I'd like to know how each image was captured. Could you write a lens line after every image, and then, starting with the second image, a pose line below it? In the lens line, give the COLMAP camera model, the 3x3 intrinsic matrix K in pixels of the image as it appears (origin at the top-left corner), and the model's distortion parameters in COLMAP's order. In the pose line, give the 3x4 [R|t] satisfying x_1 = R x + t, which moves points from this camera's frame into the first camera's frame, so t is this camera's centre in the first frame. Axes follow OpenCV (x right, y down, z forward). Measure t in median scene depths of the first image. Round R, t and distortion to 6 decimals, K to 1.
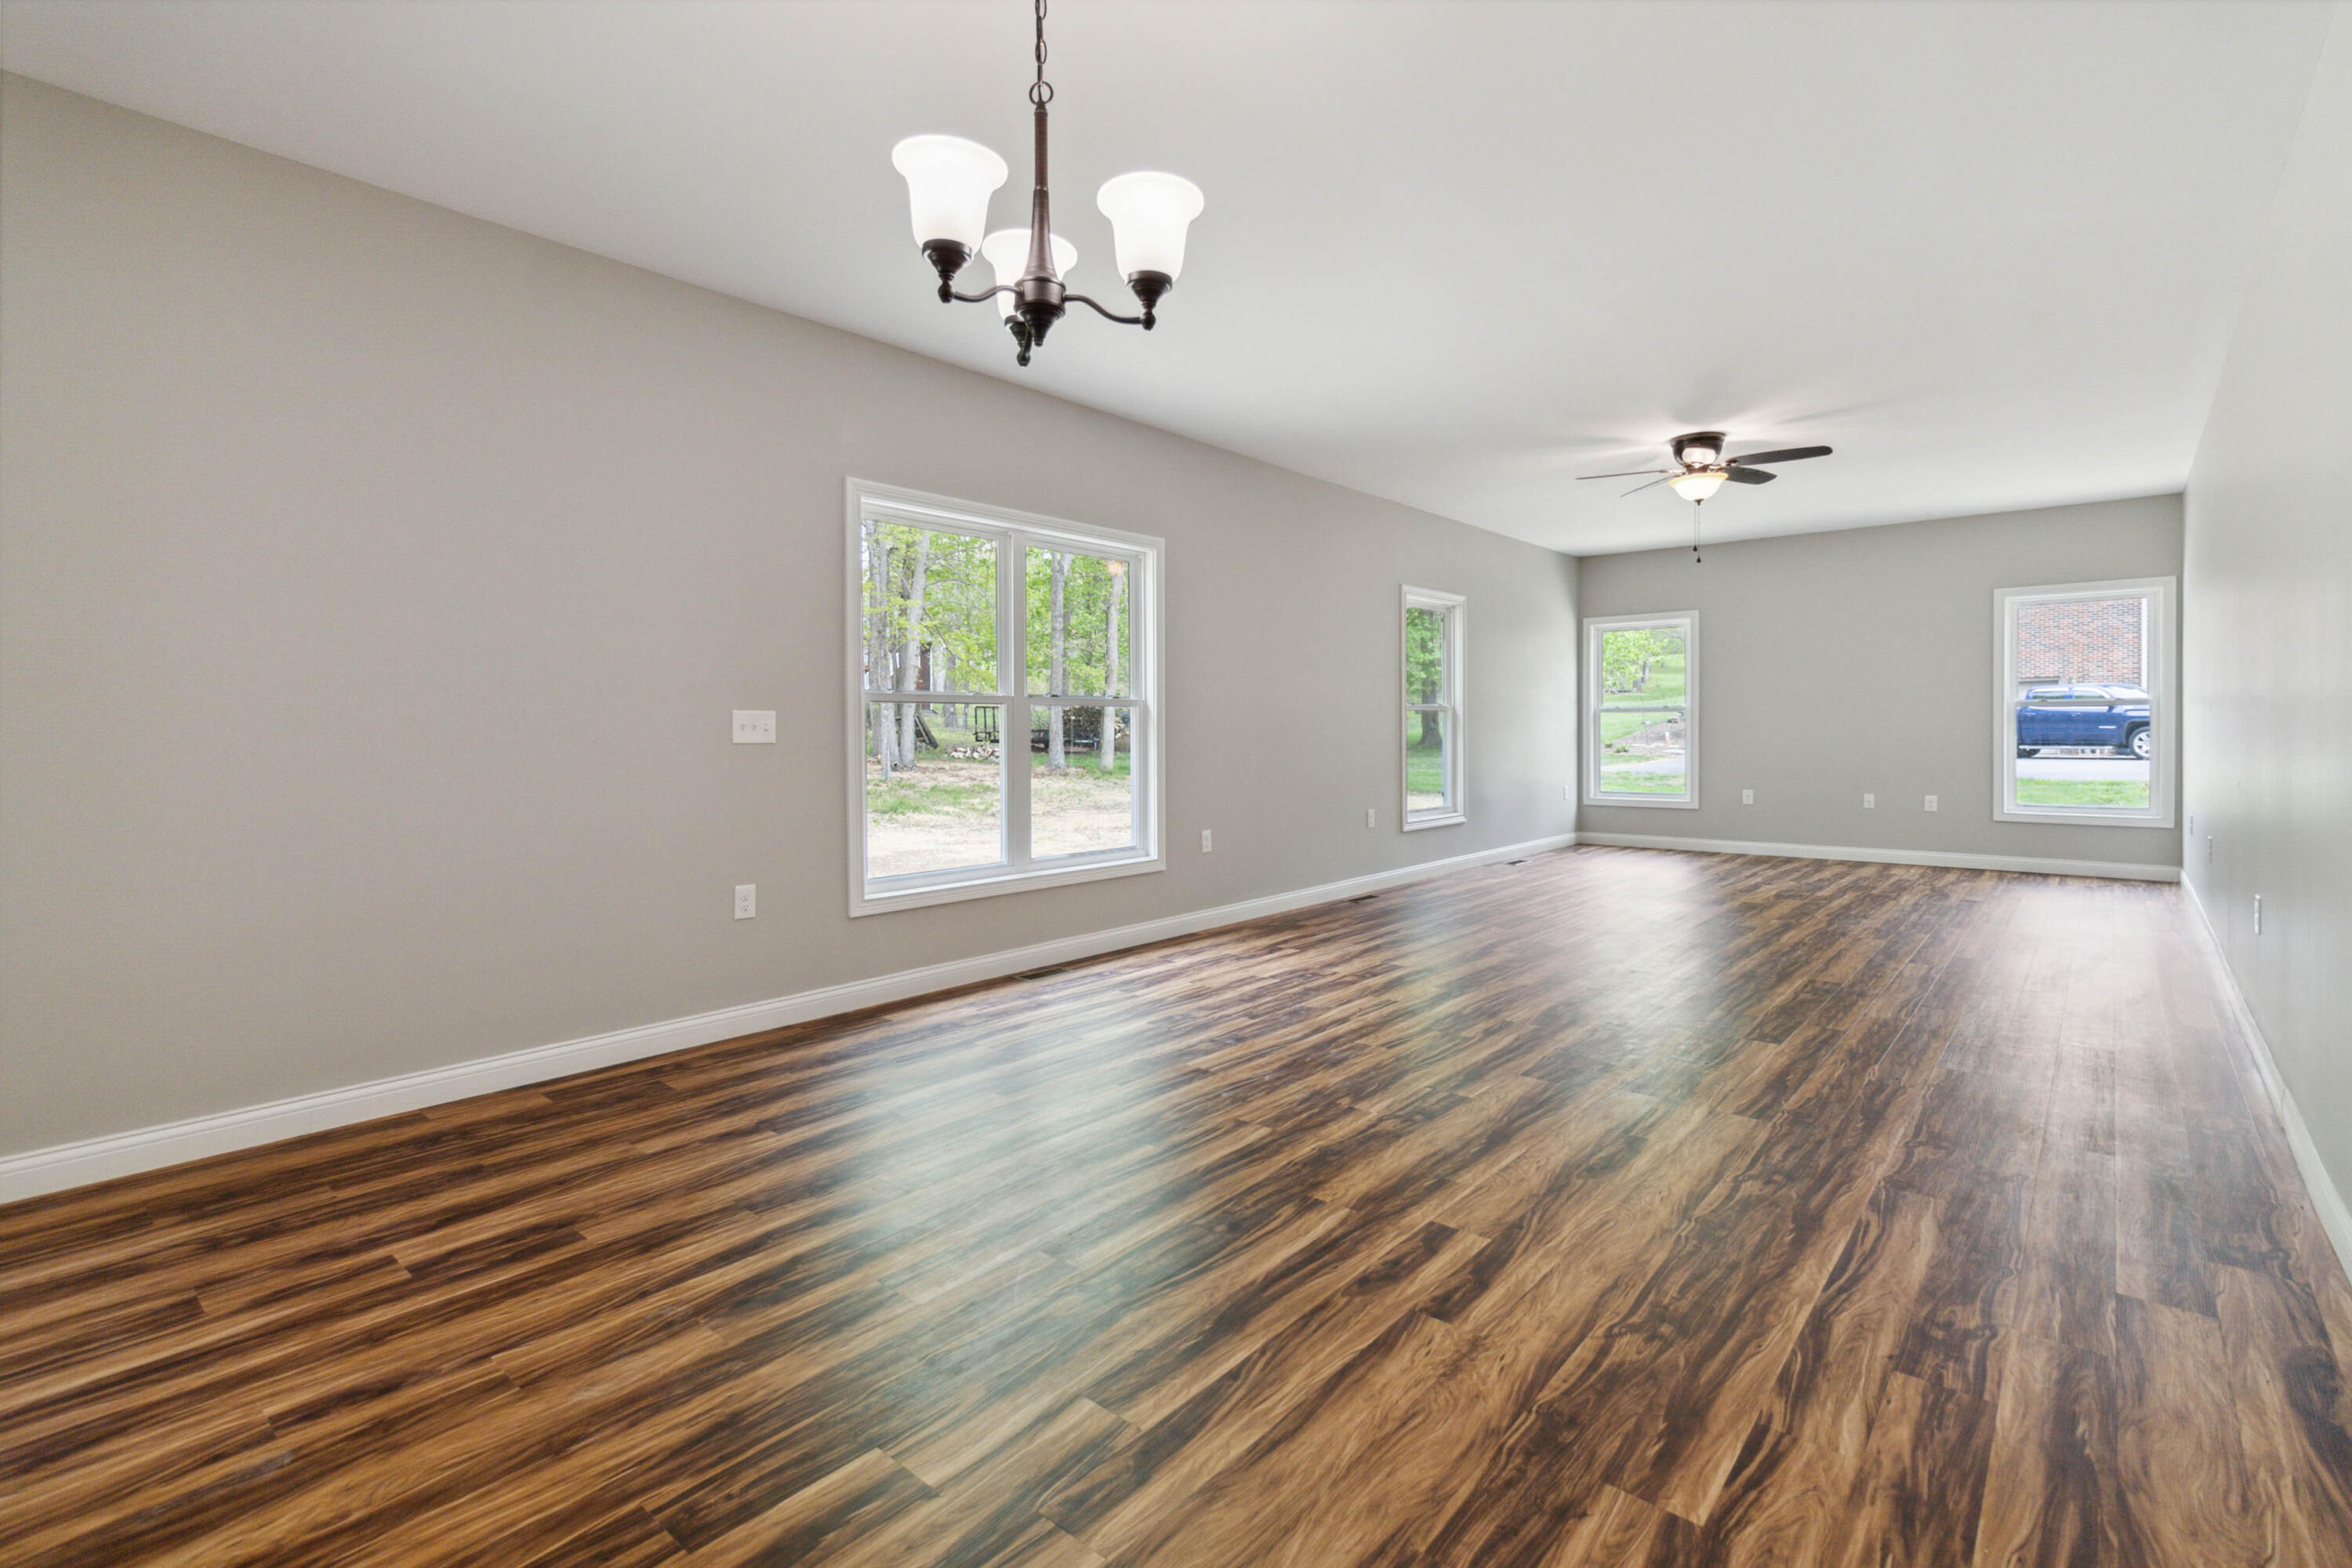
lens RADIAL K [[1096.7, 0, 1139.7], [0, 1096.7, 730.4], [0, 0, 1]] dist [0.002344, 0.001034]
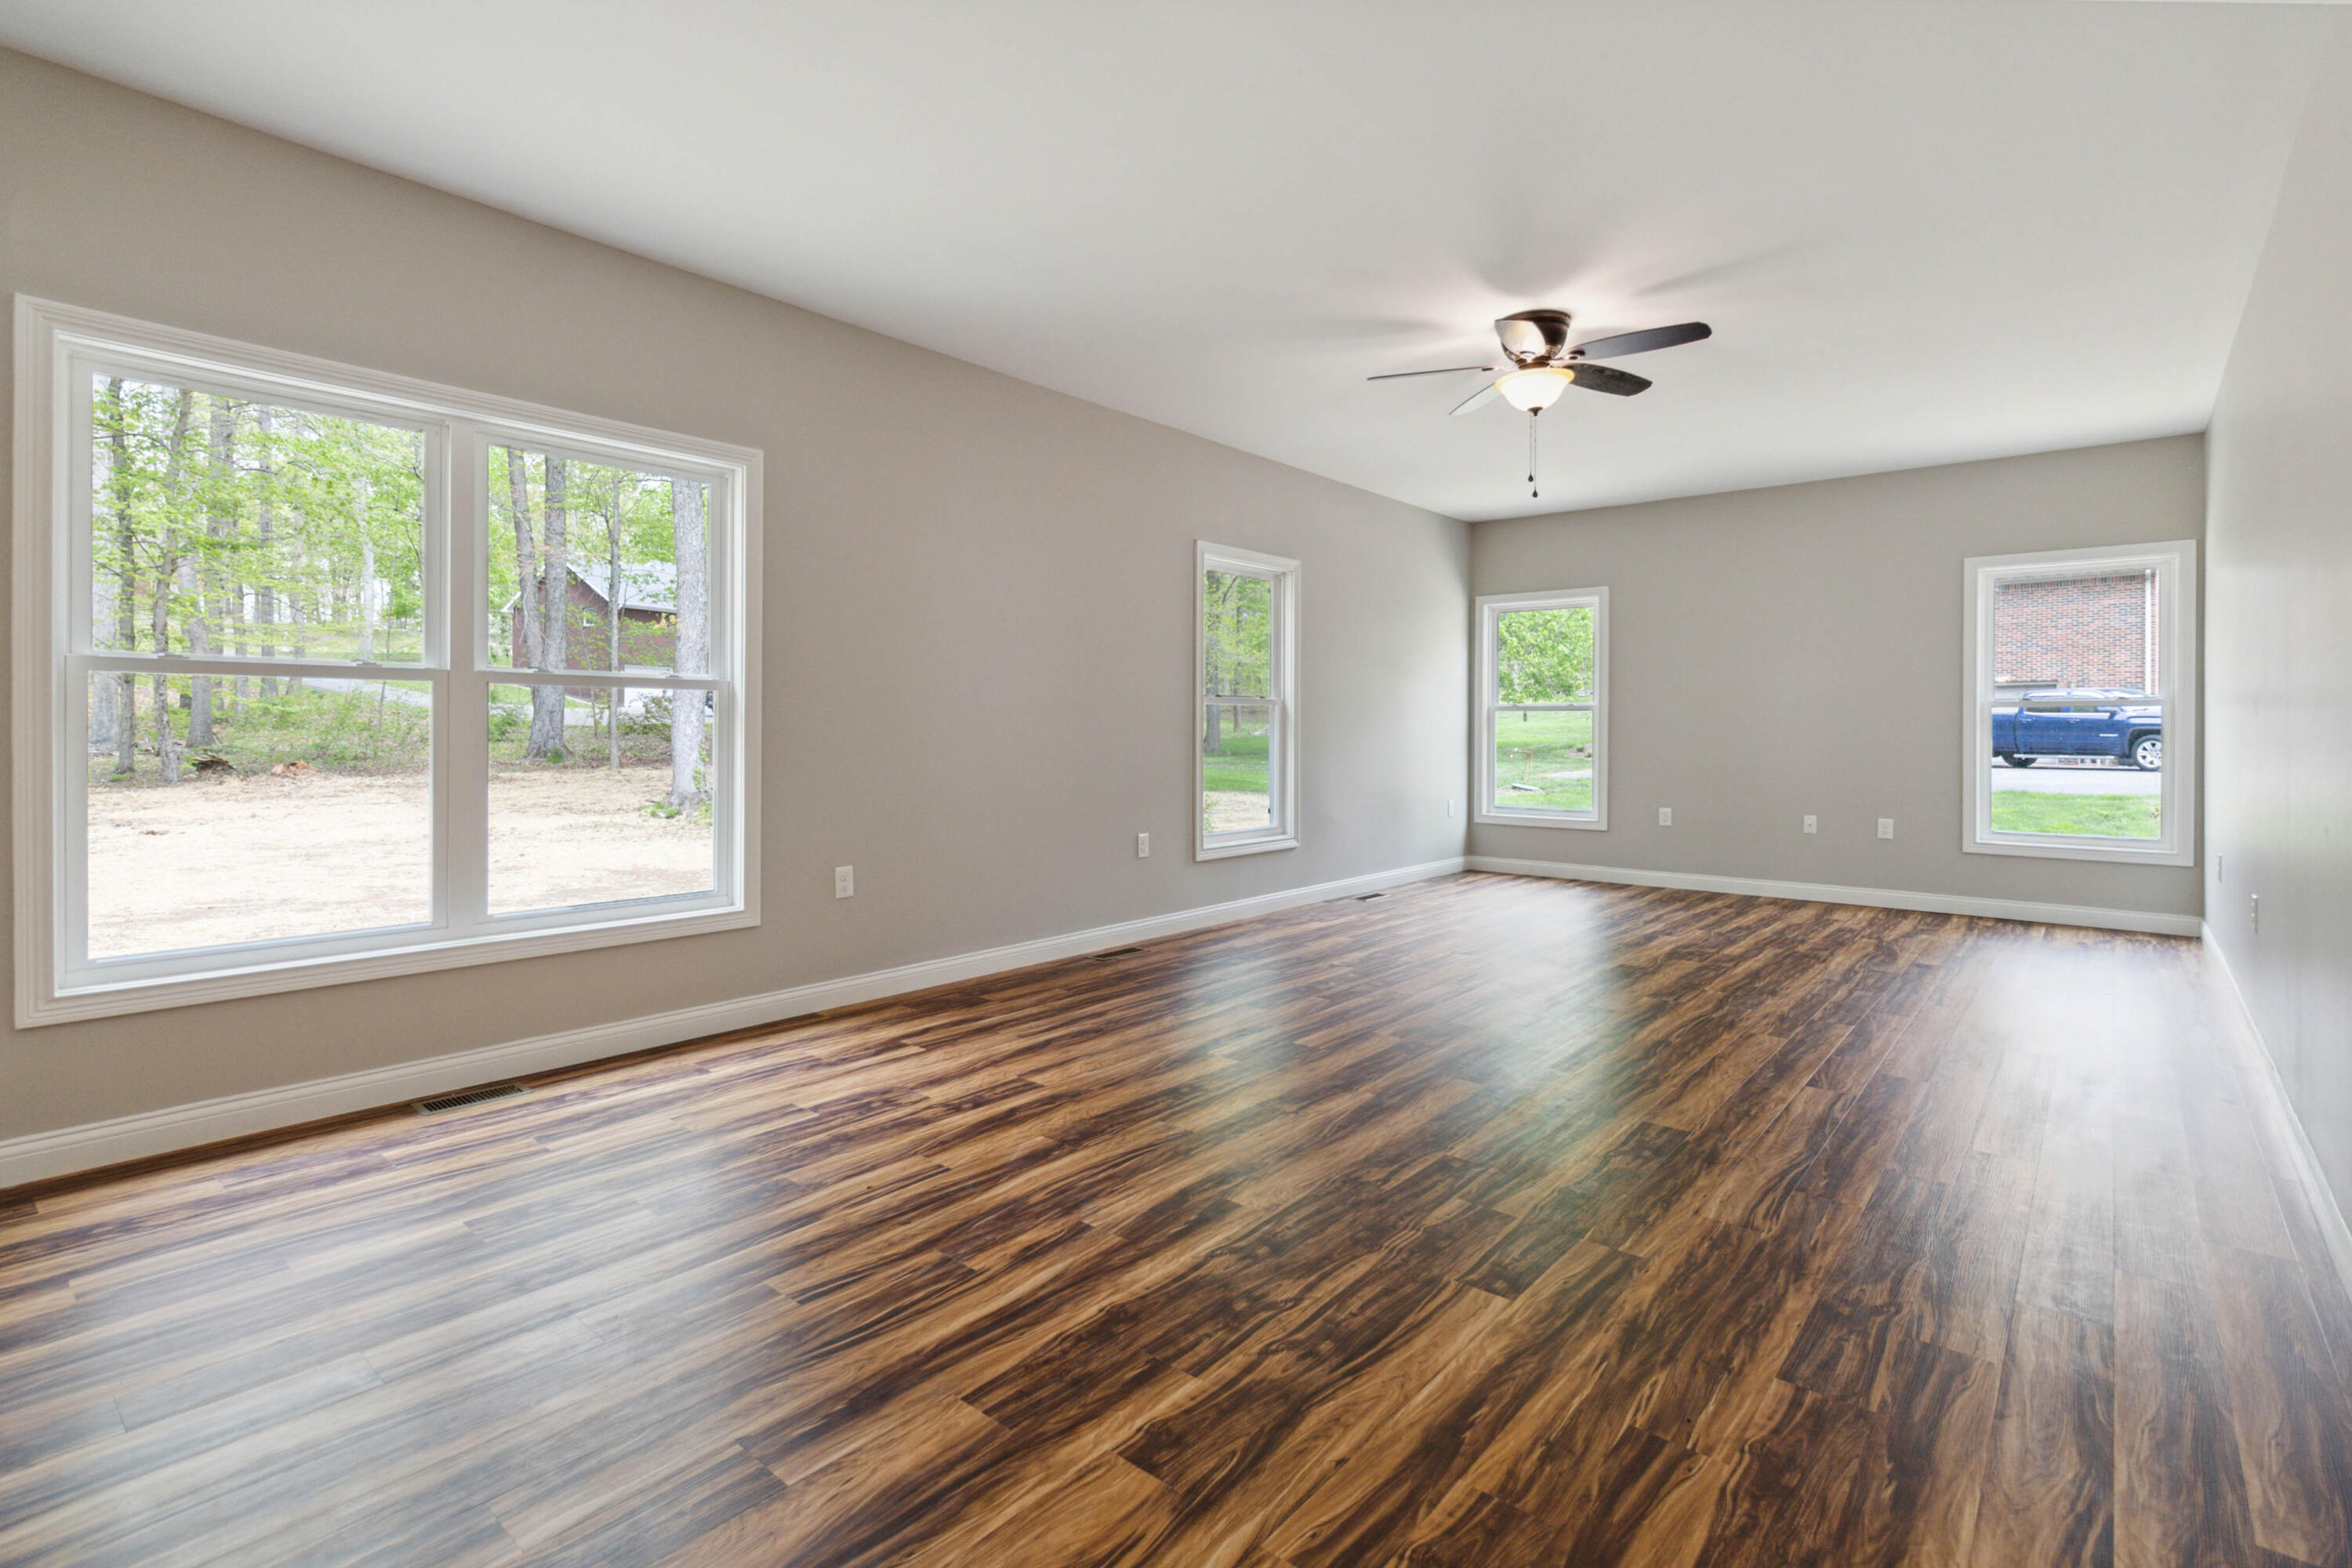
lens RADIAL K [[1096.7, 0, 1138.3], [0, 1096.7, 722.9], [0, 0, 1]] dist [0.002344, 0.001034]
pose [[0.999939, 0.010917, -0.001526, 0.217004], [-0.010925, 0.999929, -0.004756, -0.000808], [0.001474, 0.004773, 0.999988, 0.245963]]
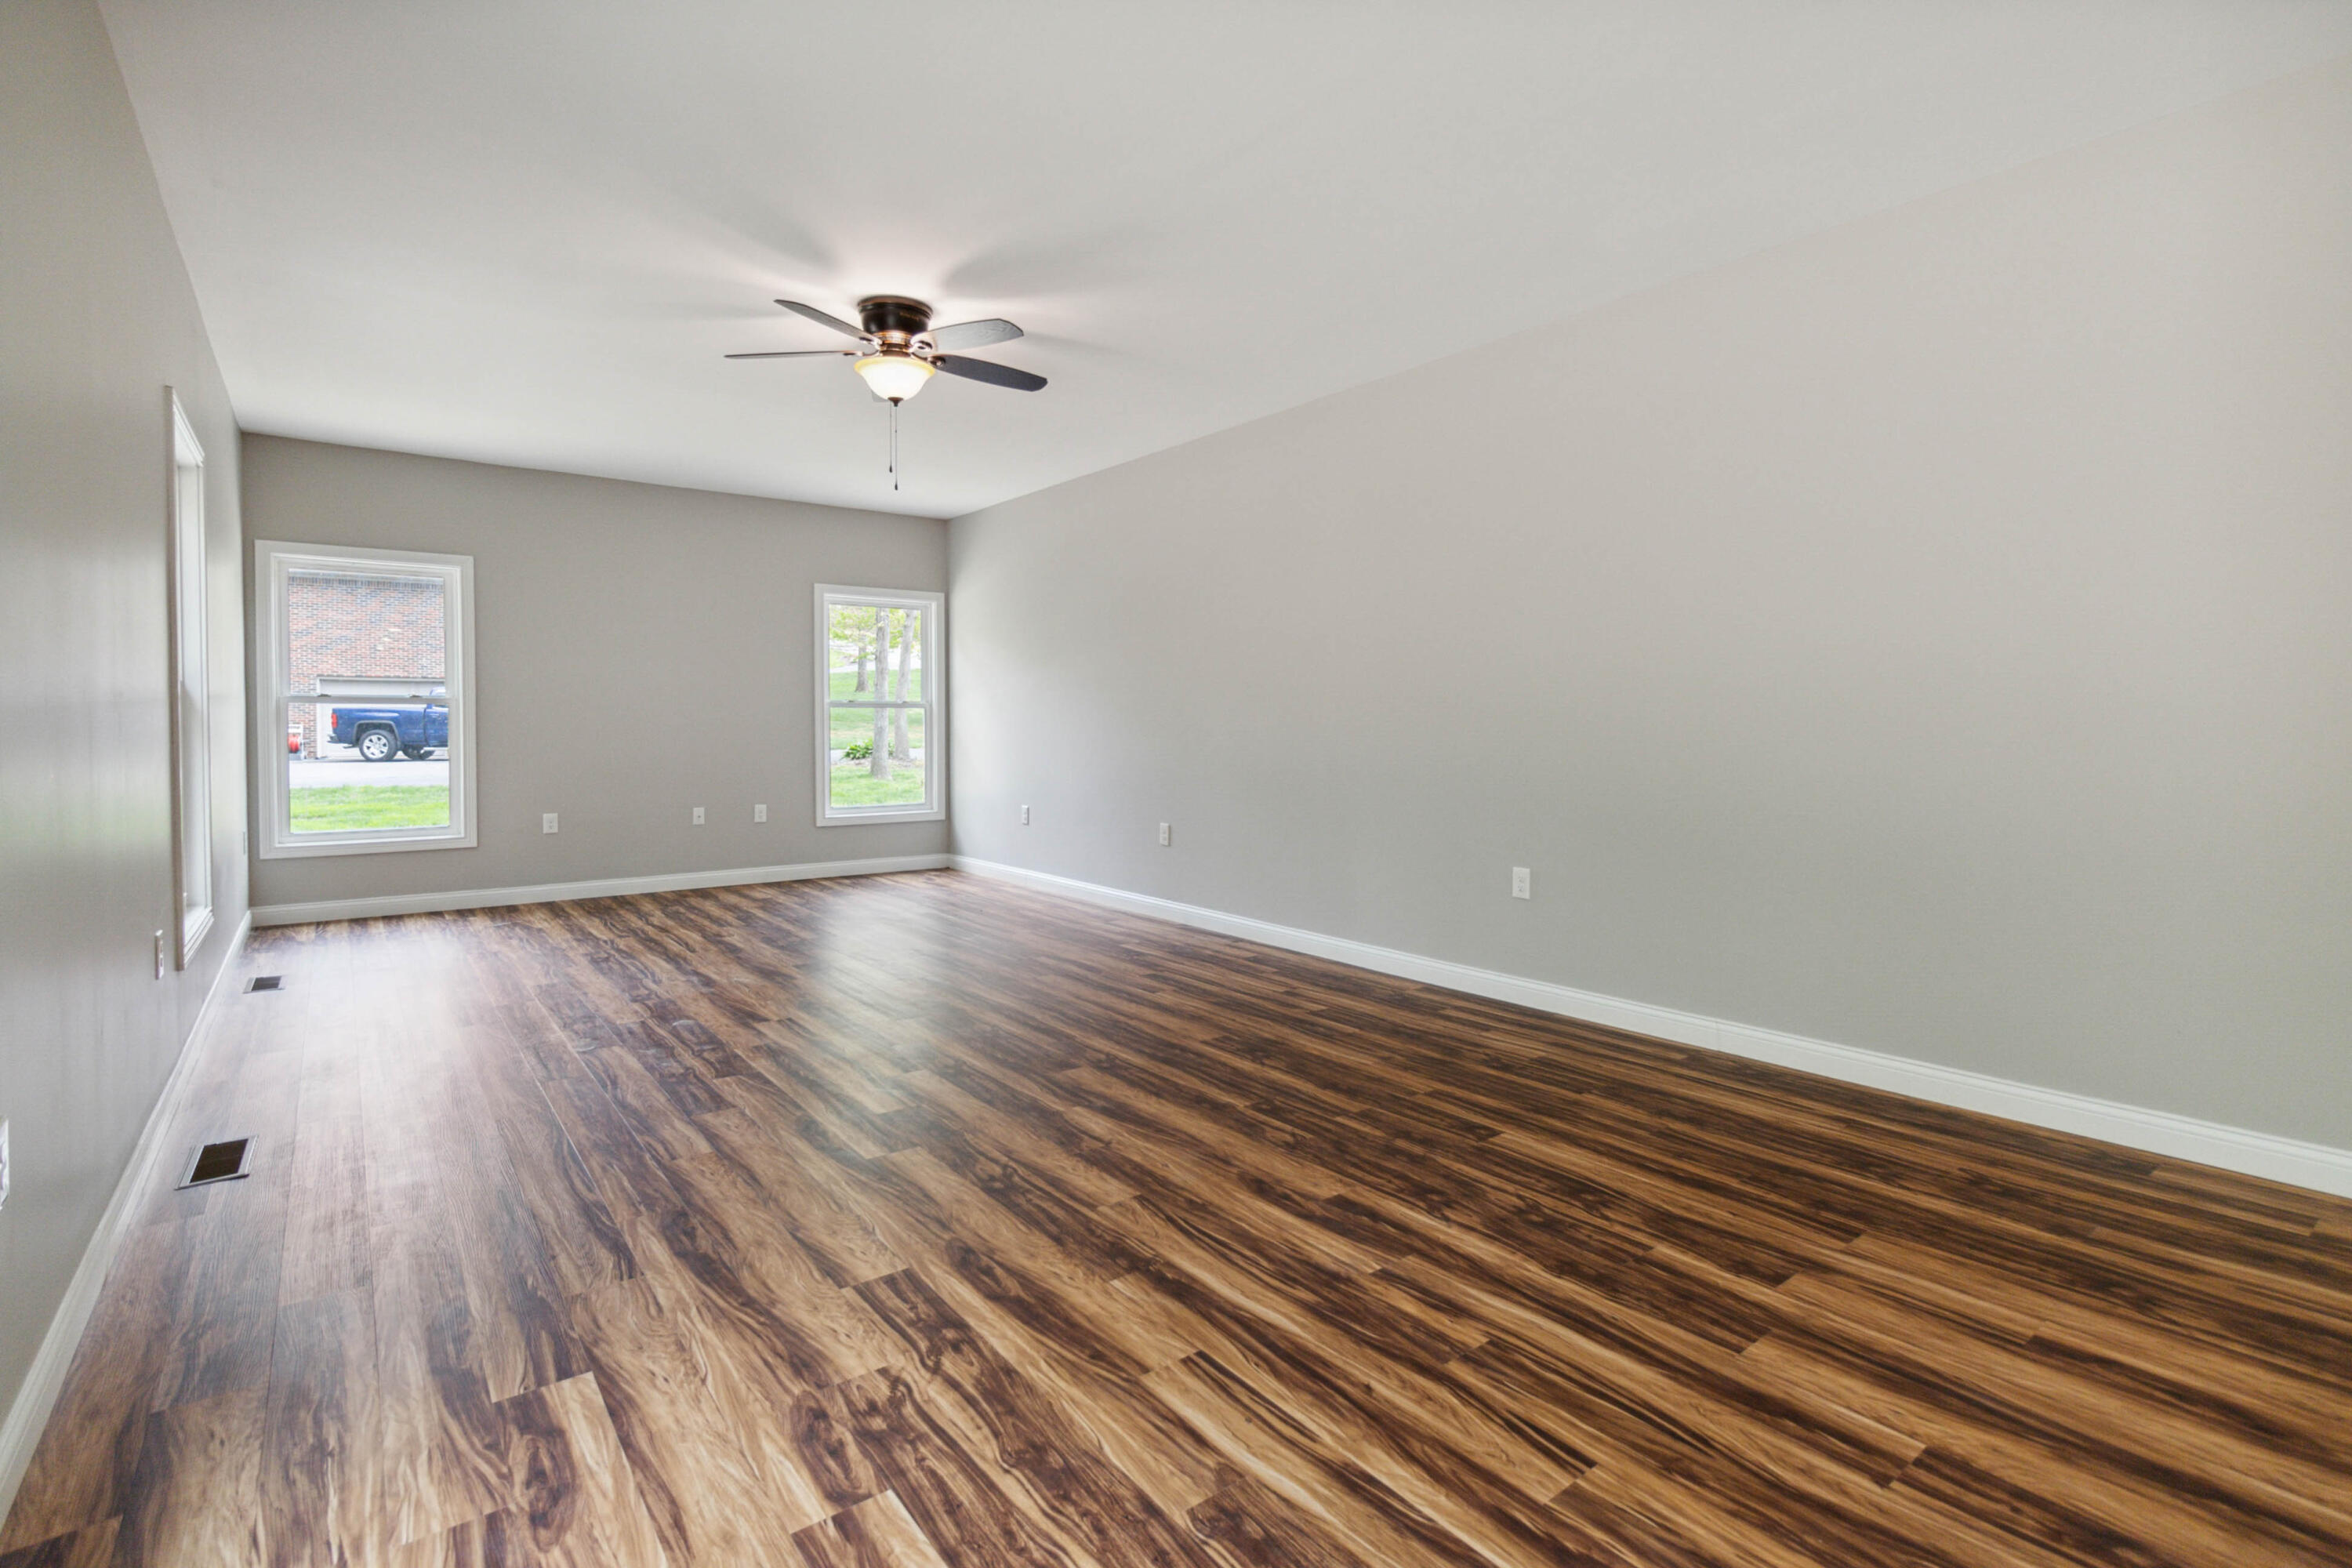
lens RADIAL K [[1096.7, 0, 1178.9], [0, 1096.7, 774.8], [0, 0, 1]] dist [0.002344, 0.001034]
pose [[0.200023, -0.039081, 0.979011, -0.130387], [-0.000419, 0.999201, 0.039973, -0.002129], [-0.979791, -0.008405, 0.199847, 0.599043]]
